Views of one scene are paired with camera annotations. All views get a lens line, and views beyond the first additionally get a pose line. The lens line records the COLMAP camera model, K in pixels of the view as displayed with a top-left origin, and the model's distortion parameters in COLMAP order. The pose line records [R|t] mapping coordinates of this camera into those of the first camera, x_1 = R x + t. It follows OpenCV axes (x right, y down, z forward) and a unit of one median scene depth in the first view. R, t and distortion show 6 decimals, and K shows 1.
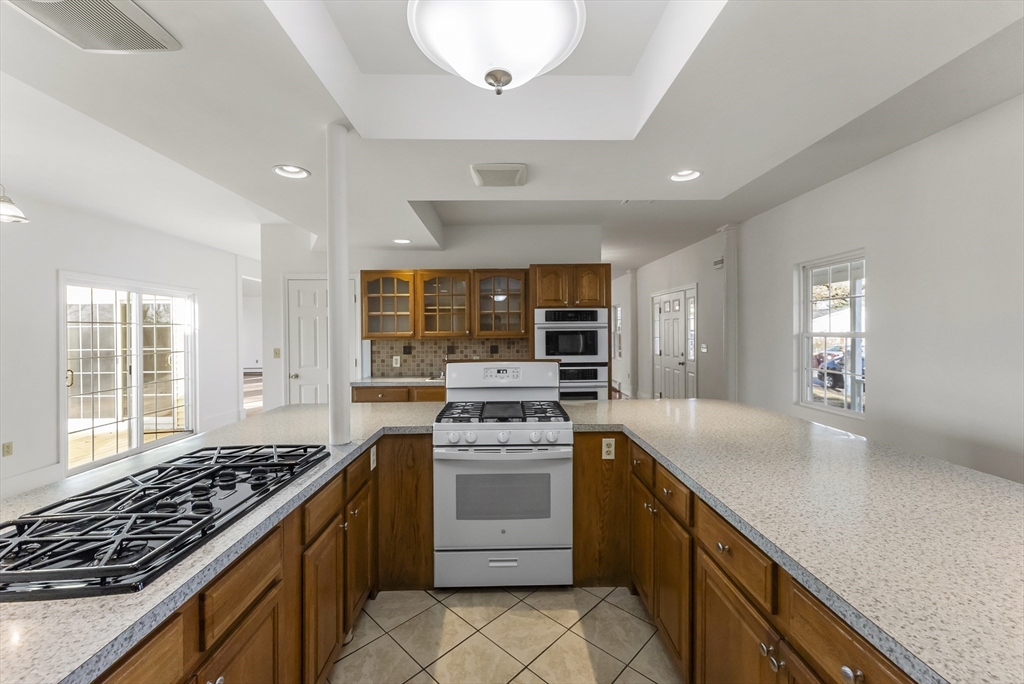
lens RADIAL K [[427.5, 0, 512.0], [0, 427.5, 342.0], [0, 0, 1]] dist [-0.000119, -0.000044]
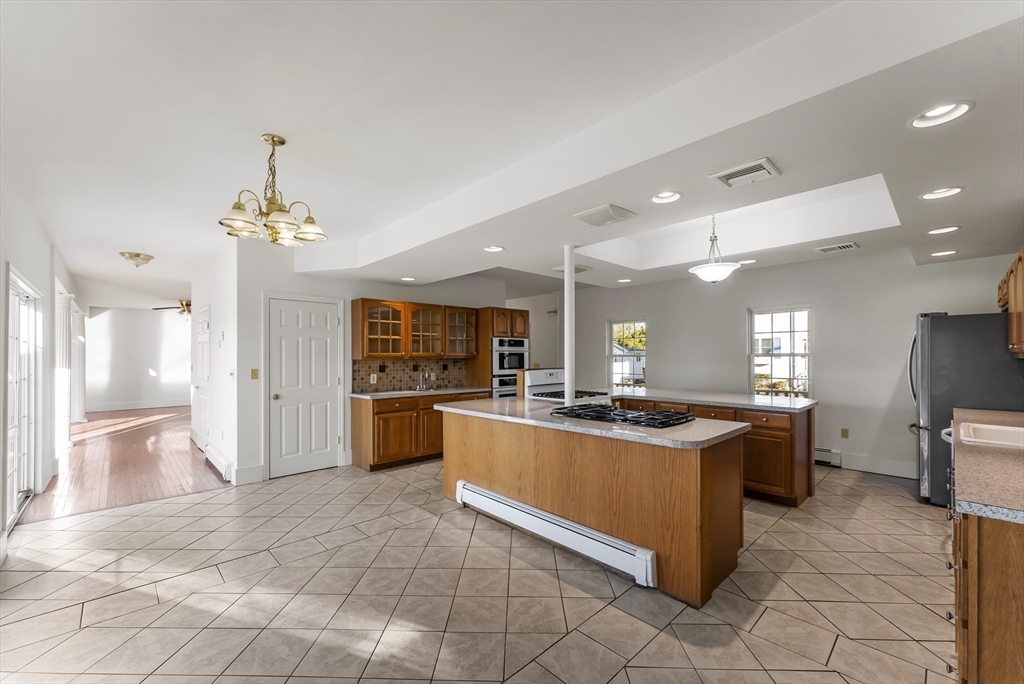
lens RADIAL K [[412.1, 0, 510.9], [0, 412.1, 358.2], [0, 0, 1]] dist [-0.000041, -0.000003]
pose [[0.741149, -0.000024, 0.671340, -0.741102], [0.013551, 0.999797, -0.014925, 0.012240], [-0.671204, 0.020159, 0.740999, -0.063478]]
